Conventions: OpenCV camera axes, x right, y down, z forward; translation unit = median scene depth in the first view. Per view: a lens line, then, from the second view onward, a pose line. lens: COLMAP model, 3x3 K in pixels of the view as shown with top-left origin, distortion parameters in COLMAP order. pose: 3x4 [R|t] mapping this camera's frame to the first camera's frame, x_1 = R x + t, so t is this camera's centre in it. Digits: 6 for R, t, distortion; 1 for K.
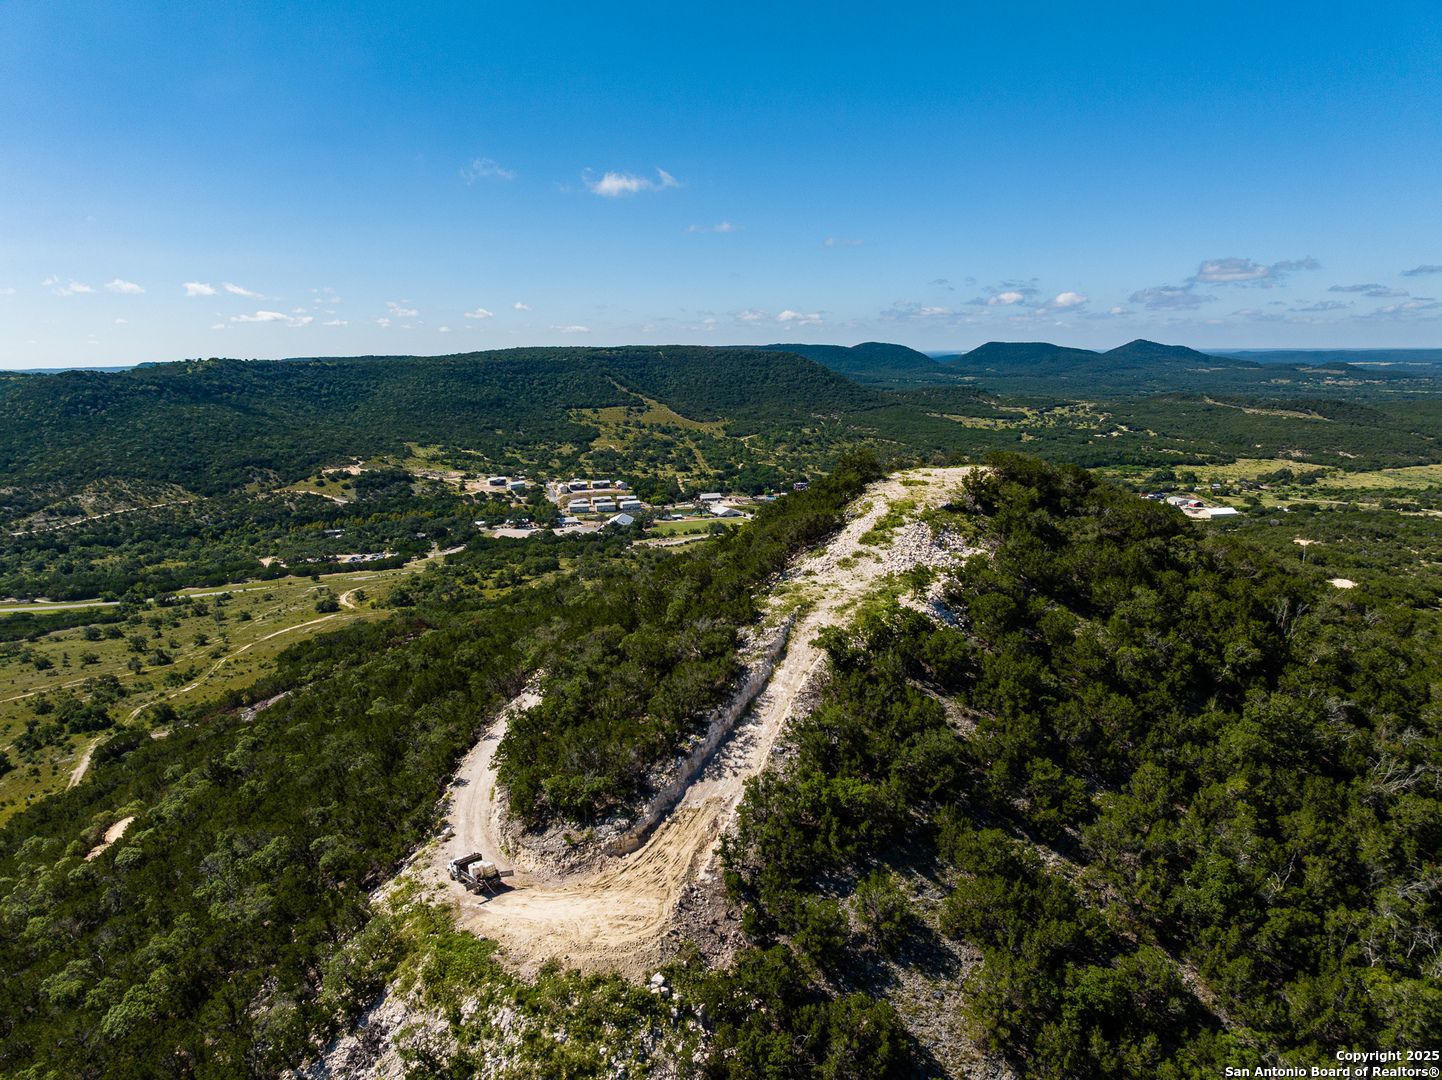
lens RADIAL K [[1013.4, 0, 721.3], [0, 1013.4, 539.0], [0, 0, 1]] dist [-0.036606, -0.001470]
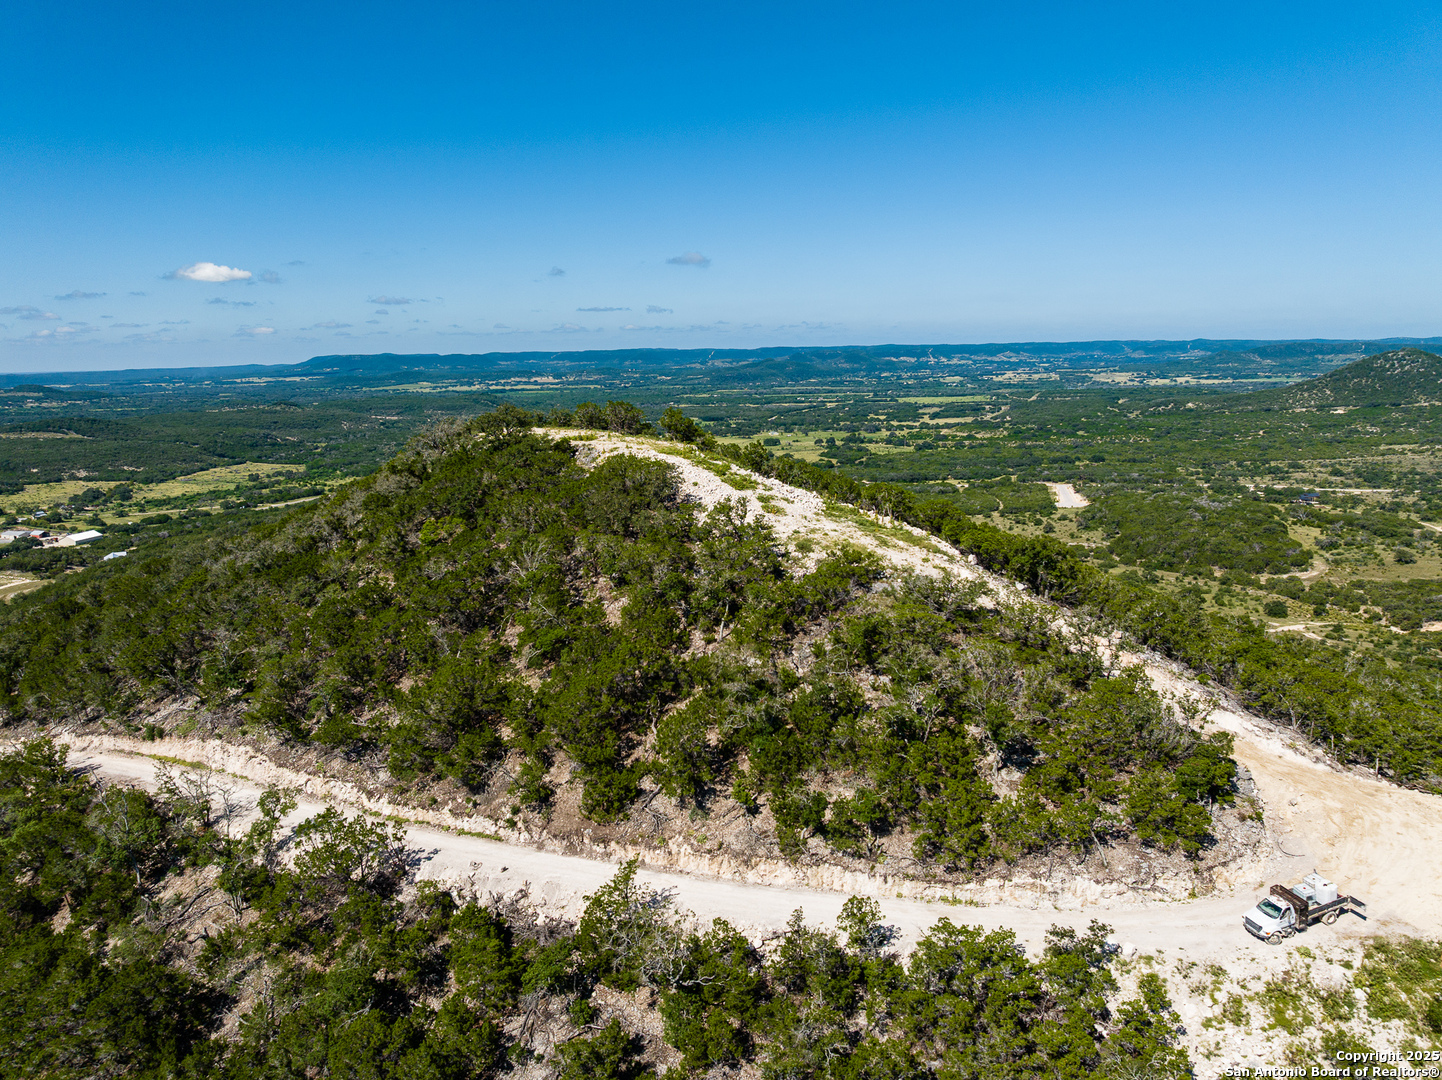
lens RADIAL K [[1013.4, 0, 720.0], [0, 1013.4, 534.5], [0, 0, 1]] dist [-0.036606, -0.001470]
pose [[0.388457, -0.157171, 0.907964, -0.081111], [0.182456, 0.978957, 0.091399, -0.005022], [-0.903223, 0.130158, 0.408959, 0.085470]]
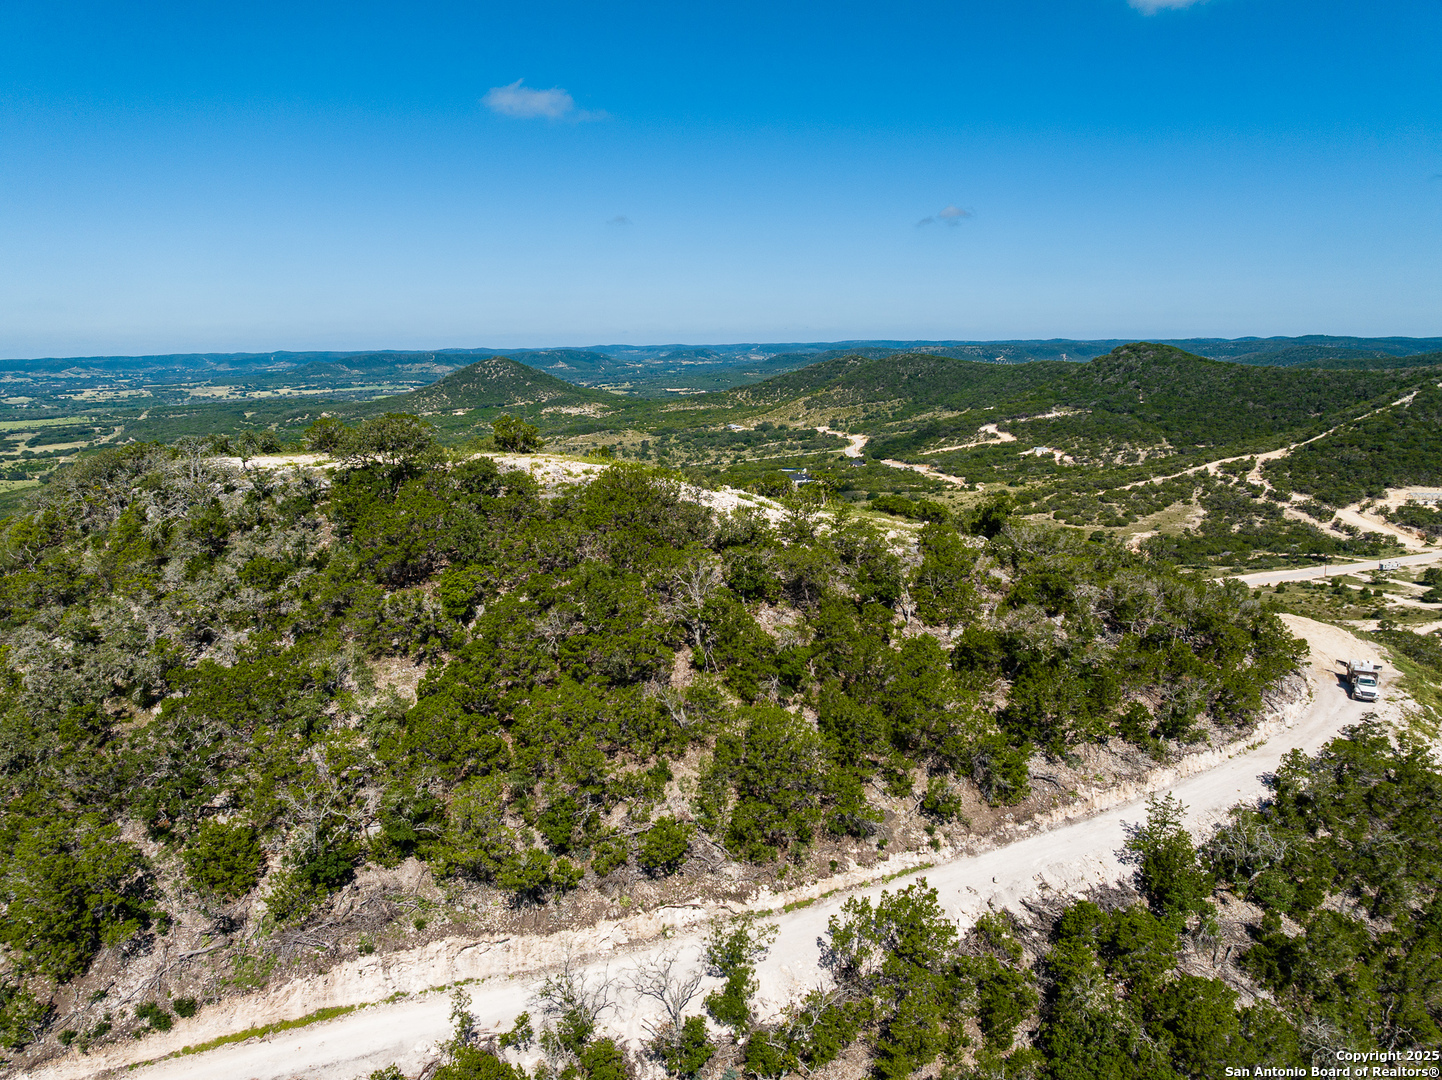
lens RADIAL K [[1013.4, 0, 722.0], [0, 1013.4, 535.1], [0, 0, 1]] dist [-0.036606, -0.001470]
pose [[-0.438473, -0.142859, 0.887318, -0.075148], [0.188658, 0.950659, 0.246283, -0.020601], [-0.878721, 0.275388, -0.389886, 0.167853]]
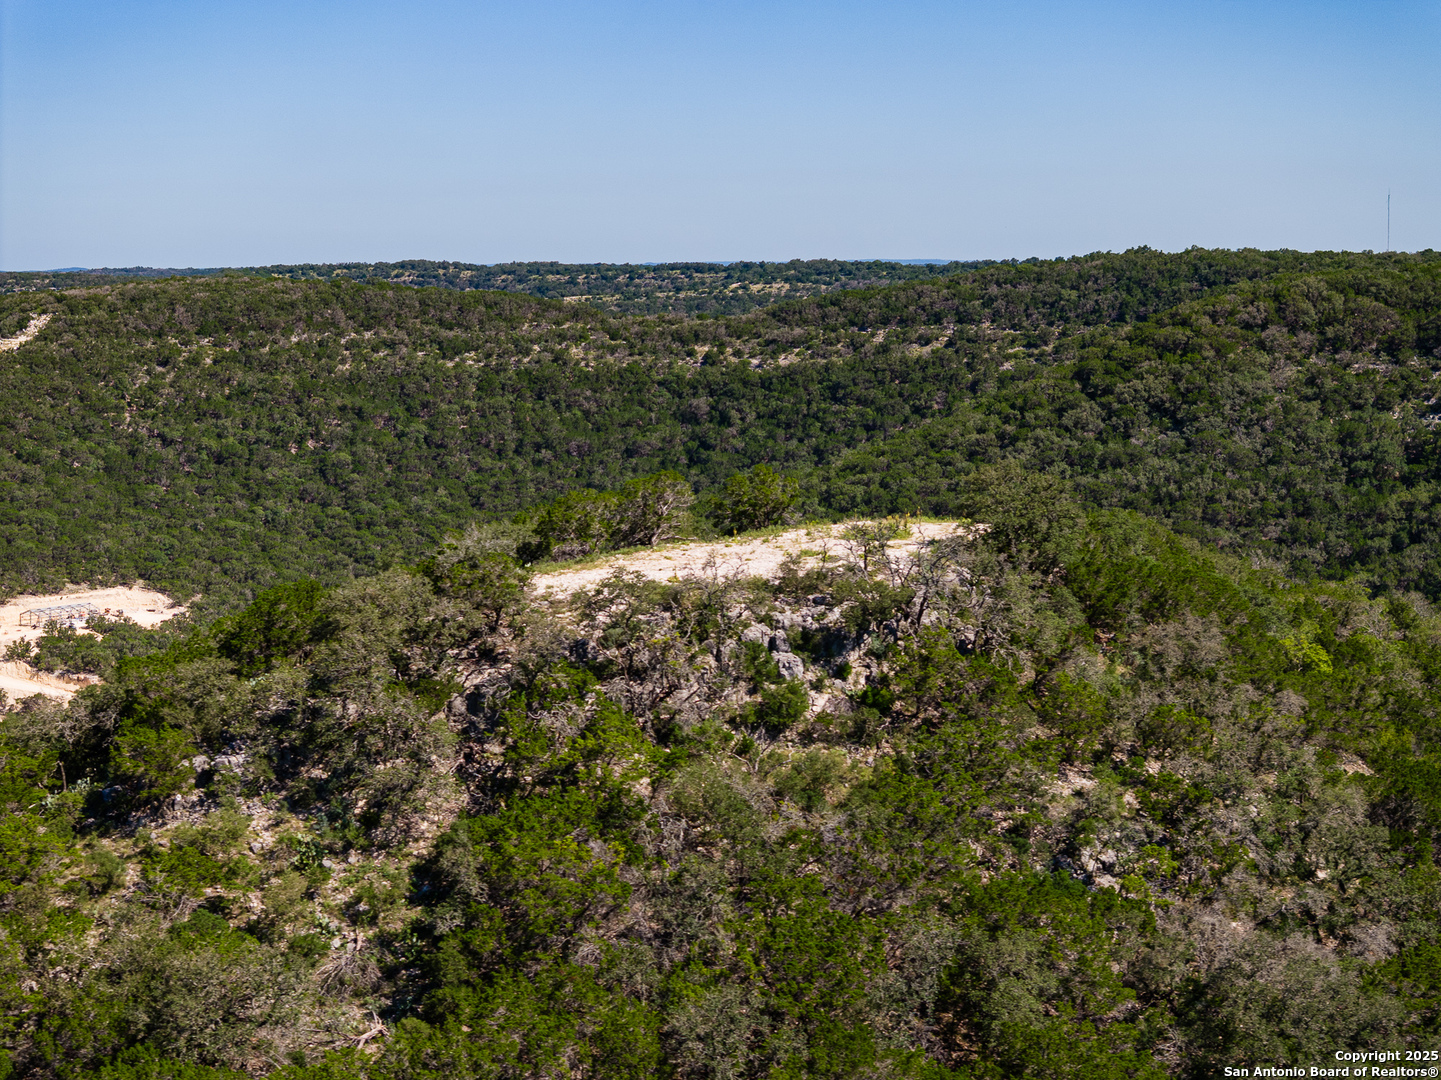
lens RADIAL K [[2887.4, 0, 688.5], [0, 2887.4, 579.7], [0, 0, 1]] dist [-0.097783, 0.000000]
pose [[-0.999047, 0.024222, 0.036304, 0.033860], [0.033802, 0.955634, 0.292610, -0.055824], [-0.027606, 0.293559, -0.955542, 0.315317]]
